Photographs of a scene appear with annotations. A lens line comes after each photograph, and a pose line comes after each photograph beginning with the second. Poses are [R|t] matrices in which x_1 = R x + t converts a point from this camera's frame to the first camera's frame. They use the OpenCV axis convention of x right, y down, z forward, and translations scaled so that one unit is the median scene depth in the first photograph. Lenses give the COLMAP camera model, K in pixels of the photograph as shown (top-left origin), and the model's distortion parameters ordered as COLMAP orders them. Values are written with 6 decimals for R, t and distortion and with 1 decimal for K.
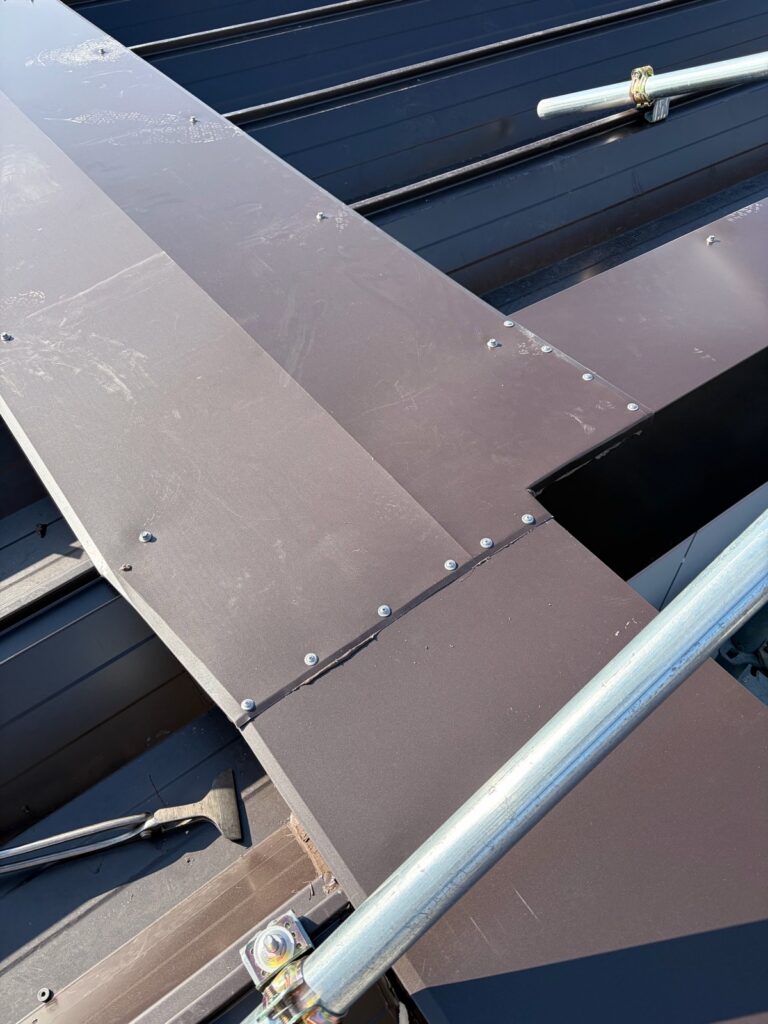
lens RADIAL K [[777.6, 0, 380.1], [0, 777.6, 485.9], [0, 0, 1]] dist [0.003720, 0.006816]
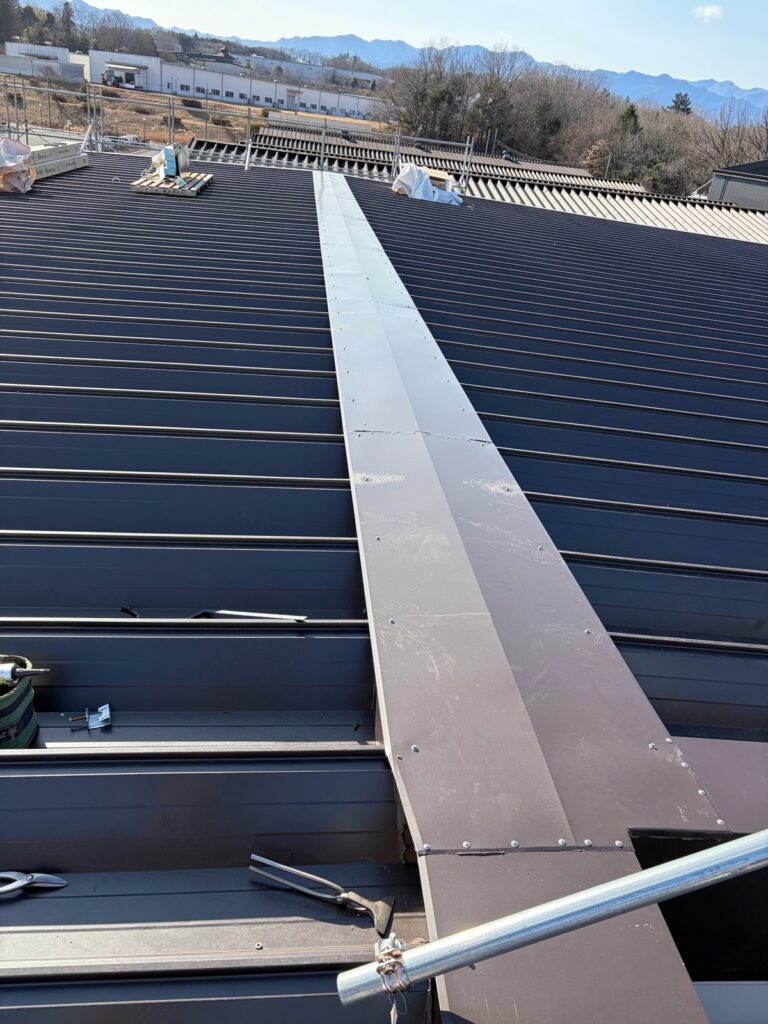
lens RADIAL K [[777.6, 0, 380.1], [0, 777.6, 485.9], [0, 0, 1]] dist [0.003720, 0.006816]
pose [[0.846378, 0.321690, -0.424451, 0.181058], [-0.474628, 0.817139, -0.327127, 0.168975], [0.241602, 0.478330, 0.844292, -0.742309]]
